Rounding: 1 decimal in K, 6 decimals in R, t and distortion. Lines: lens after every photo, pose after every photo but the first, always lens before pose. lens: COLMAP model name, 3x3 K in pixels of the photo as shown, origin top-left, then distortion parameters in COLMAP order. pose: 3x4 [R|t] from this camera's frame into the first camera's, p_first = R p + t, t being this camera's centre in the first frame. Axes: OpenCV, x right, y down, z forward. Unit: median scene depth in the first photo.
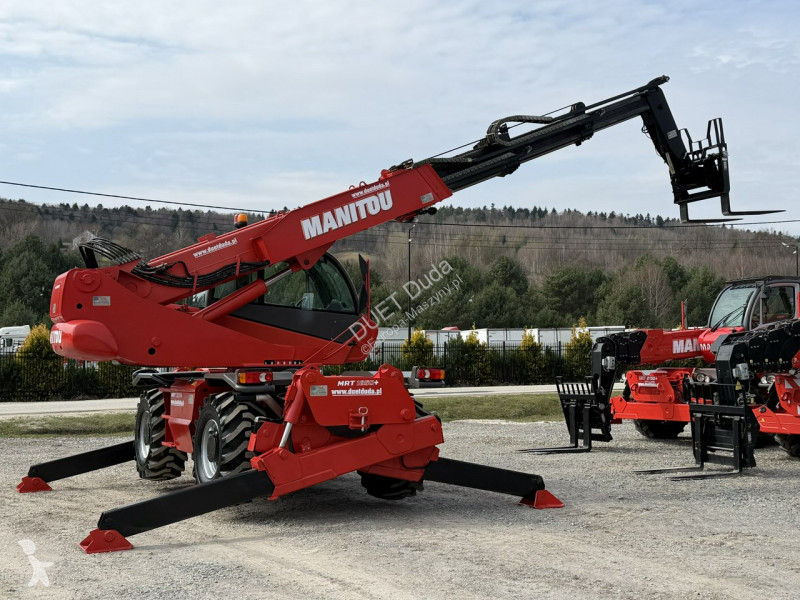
lens RADIAL K [[959.1, 0, 399.7], [0, 959.1, 301.8], [0, 0, 1]] dist [0.098963, 0.000000]
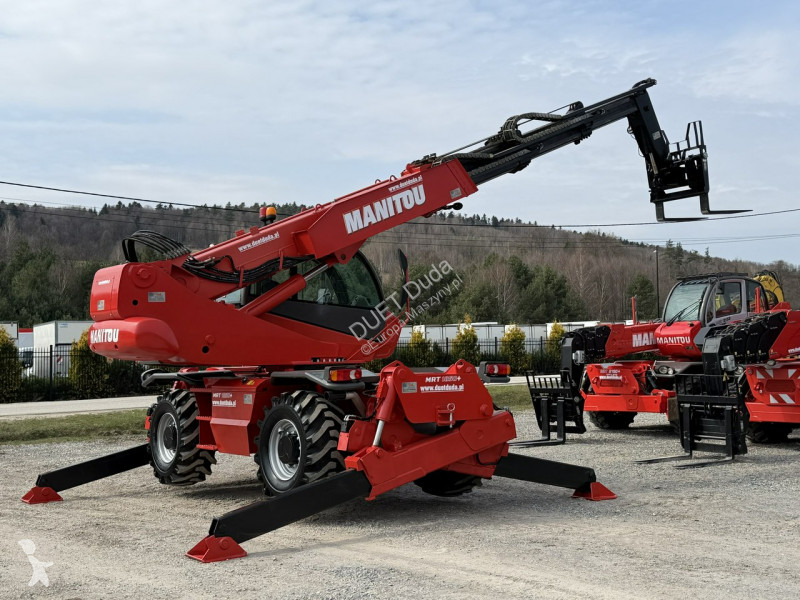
lens RADIAL K [[959.1, 0, 395.1], [0, 959.1, 299.7], [0, 0, 1]] dist [0.098963, 0.000000]
pose [[0.987181, -0.003695, 0.159565, -0.179363], [0.003696, 0.999993, 0.000289, 0.001912], [-0.159565, 0.000304, 0.987187, 0.024560]]
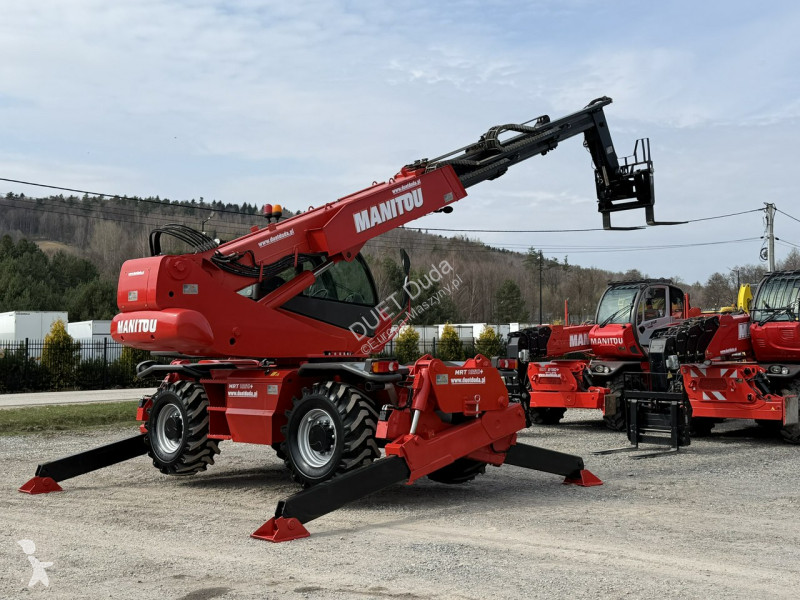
lens RADIAL K [[959.1, 0, 396.0], [0, 959.1, 300.1], [0, 0, 1]] dist [0.098963, 0.000000]
pose [[0.954771, 0.017089, 0.296851, -0.312262], [-0.017566, 0.999845, -0.001060, 0.005971], [-0.296823, -0.004202, 0.954923, 0.013028]]
